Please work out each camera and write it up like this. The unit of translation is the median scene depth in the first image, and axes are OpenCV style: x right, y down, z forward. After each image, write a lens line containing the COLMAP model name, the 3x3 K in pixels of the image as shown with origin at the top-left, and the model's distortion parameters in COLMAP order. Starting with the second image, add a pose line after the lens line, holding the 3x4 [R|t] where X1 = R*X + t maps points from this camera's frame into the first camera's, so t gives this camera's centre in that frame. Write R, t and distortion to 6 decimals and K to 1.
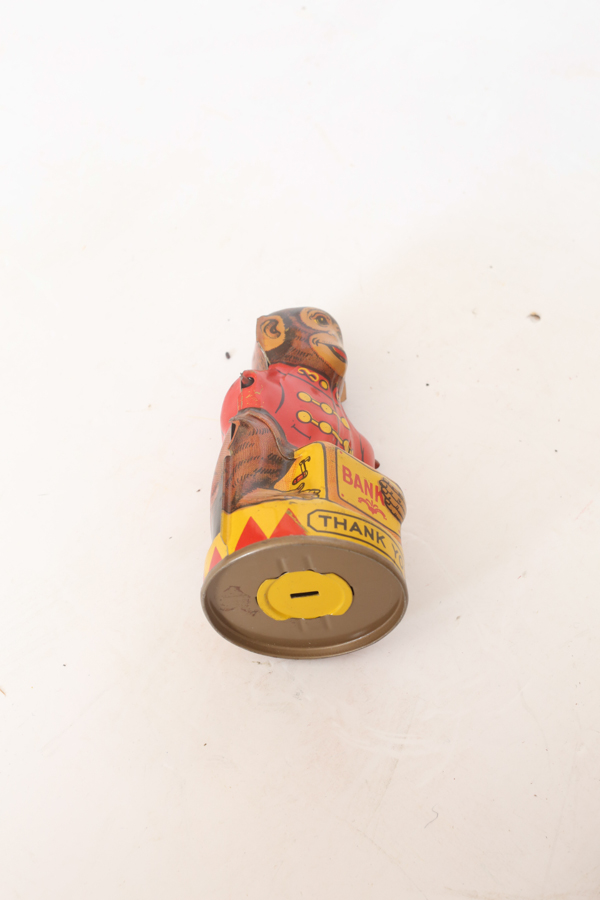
lens RADIAL K [[1385.3, 0, 300.0], [0, 1385.3, 450.0], [0, 0, 1]] dist [-0.191715, -0.005547]
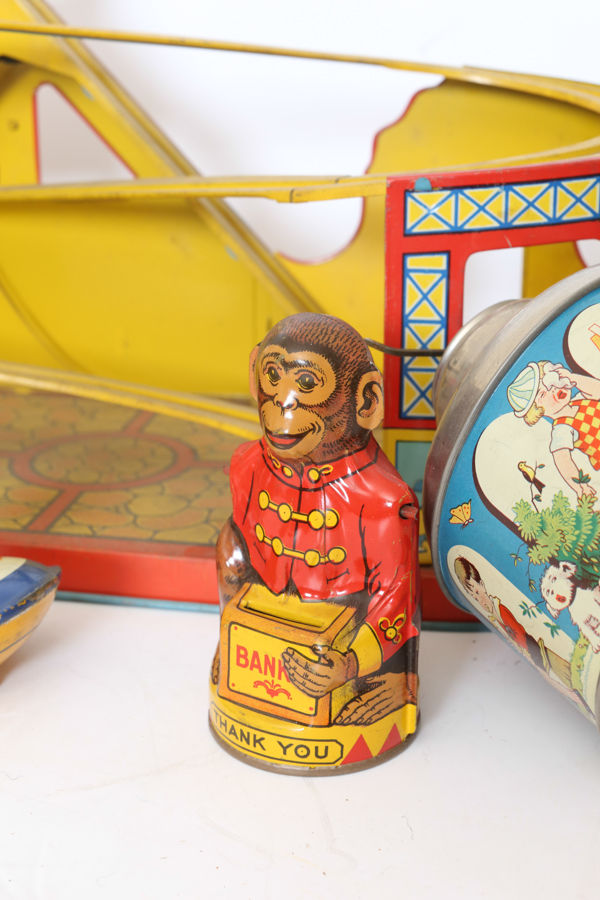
lens RADIAL K [[1425.1, 0, 300.0], [0, 1425.1, 450.0], [0, 0, 1]] dist [-0.381646, 1.545284]
pose [[0.226448, 0.332486, -0.915519, 0.846633], [0.633288, 0.663889, 0.397742, -0.416456], [0.740046, -0.669855, -0.060223, 1.173405]]
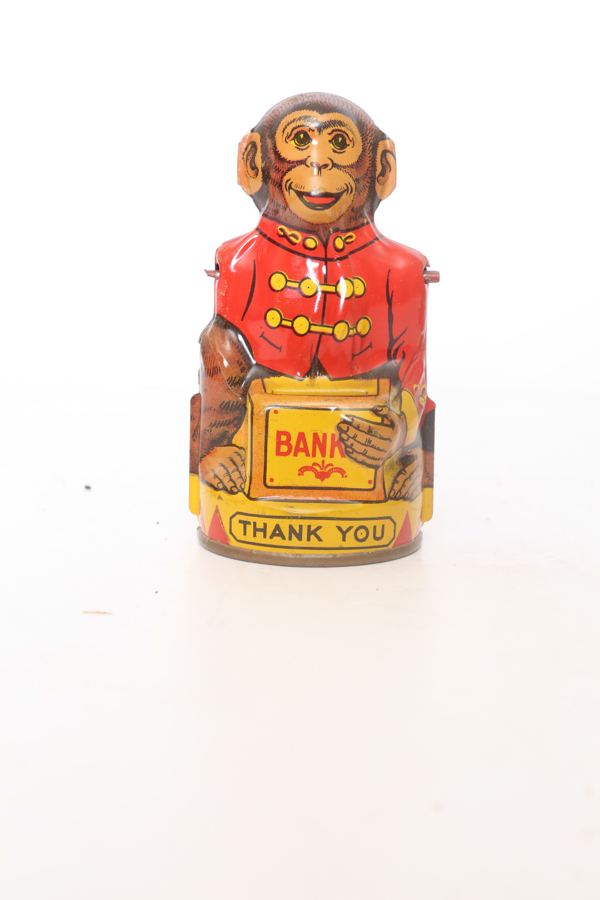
lens RADIAL K [[1385.3, 0, 300.0], [0, 1385.3, 450.0], [0, 0, 1]] dist [-0.191715, -0.005547]
pose [[0.709559, 0.124635, -0.693536, 0.629304], [0.439504, 0.691042, 0.573844, -0.460587], [0.550784, -0.711988, 0.435557, 0.632335]]
